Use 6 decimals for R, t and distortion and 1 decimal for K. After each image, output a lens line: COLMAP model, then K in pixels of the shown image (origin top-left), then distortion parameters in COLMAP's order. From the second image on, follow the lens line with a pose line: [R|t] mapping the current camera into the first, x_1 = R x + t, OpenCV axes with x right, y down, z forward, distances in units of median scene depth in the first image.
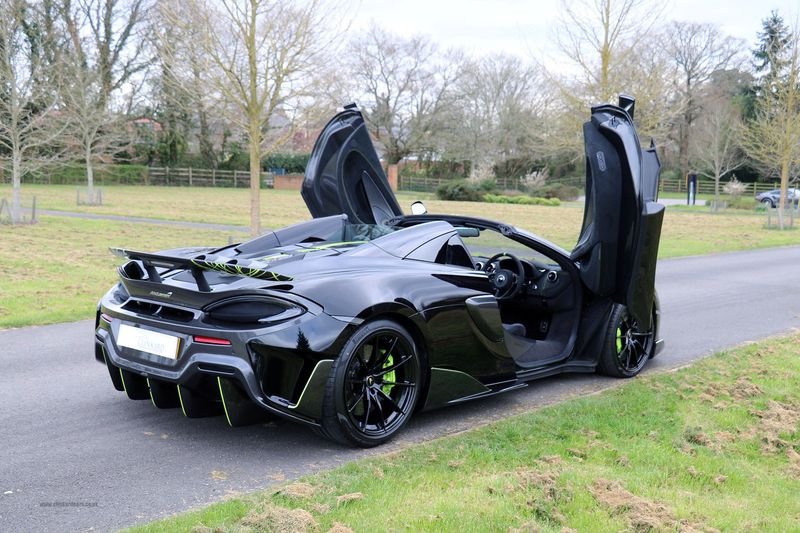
lens RADIAL K [[996.2, 0, 400.0], [0, 996.2, 266.5], [0, 0, 1]] dist [-0.015245, 0.337304]
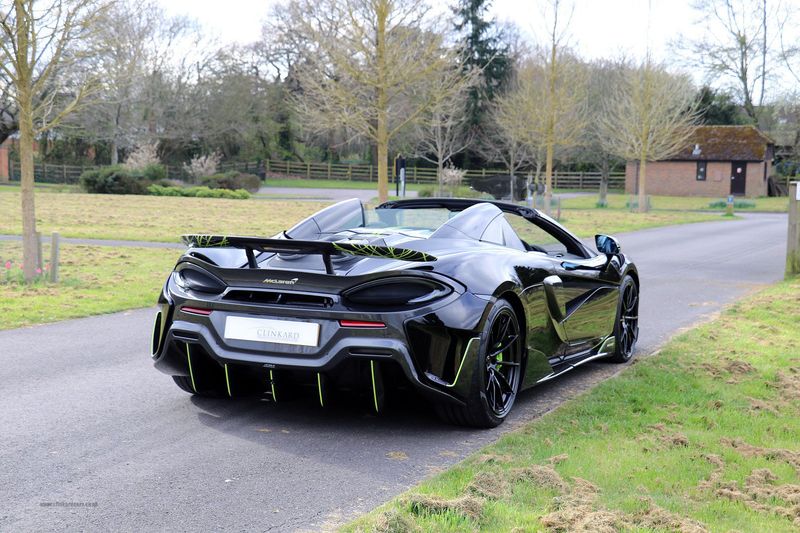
lens RADIAL K [[1338.1, 0, 400.0], [0, 1338.1, 266.5], [0, 0, 1]] dist [0.057751, 1.004309]
pose [[0.948372, -0.028787, 0.315851, -0.423876], [0.032705, 0.999440, -0.007109, 0.020998], [-0.315470, 0.017072, 0.948782, -0.197578]]
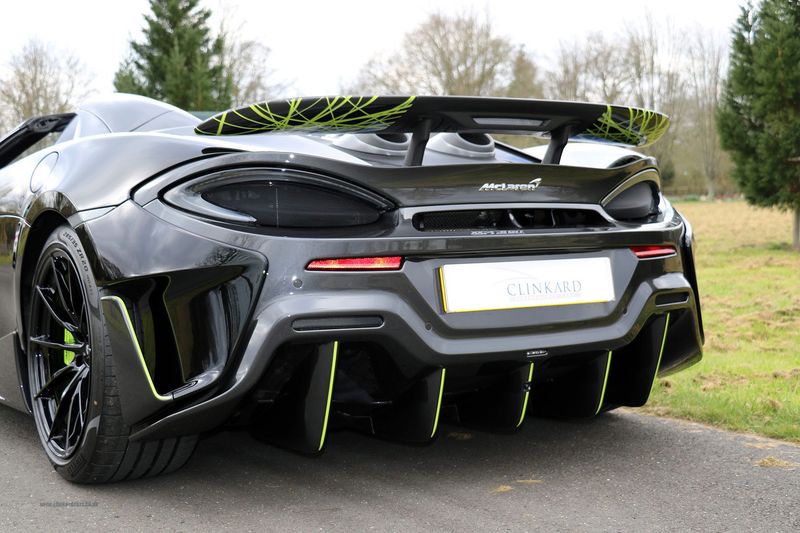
lens RADIAL K [[1144.4, 0, 400.0], [0, 1144.4, 266.5], [0, 0, 1]] dist [0.095679, 0.044444]
pose [[0.260049, -0.079354, 0.962329, -0.623260], [0.118199, 0.991738, 0.049838, 0.025583], [-0.958334, 0.100786, 0.267280, 0.718922]]
